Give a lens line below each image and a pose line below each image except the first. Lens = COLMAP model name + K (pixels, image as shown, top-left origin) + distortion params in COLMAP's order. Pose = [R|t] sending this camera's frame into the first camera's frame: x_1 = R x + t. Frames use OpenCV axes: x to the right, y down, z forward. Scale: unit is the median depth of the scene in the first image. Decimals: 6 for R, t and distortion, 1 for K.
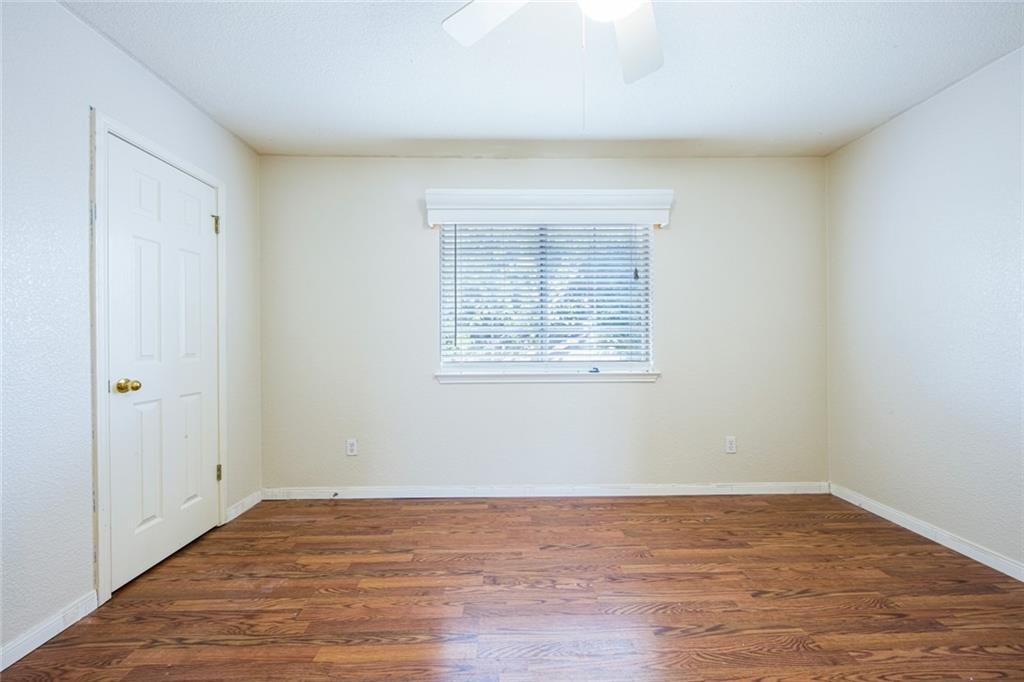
lens RADIAL K [[374.5, 0, 504.0], [0, 374.5, 340.4], [0, 0, 1]] dist [0.007043, -0.003223]
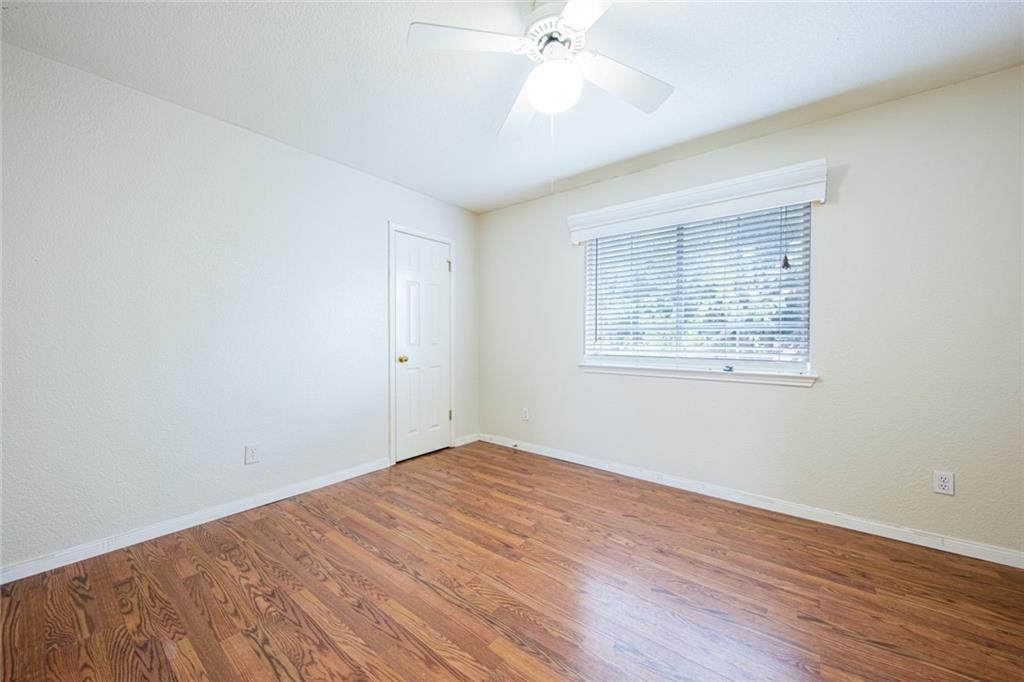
lens RADIAL K [[374.5, 0, 512.8], [0, 374.5, 340.9], [0, 0, 1]] dist [0.007043, -0.003223]
pose [[0.773446, 0.012810, -0.633733, 0.509108], [-0.005330, 0.999892, 0.013707, -0.002326], [0.633840, -0.007224, 0.773430, -0.108225]]
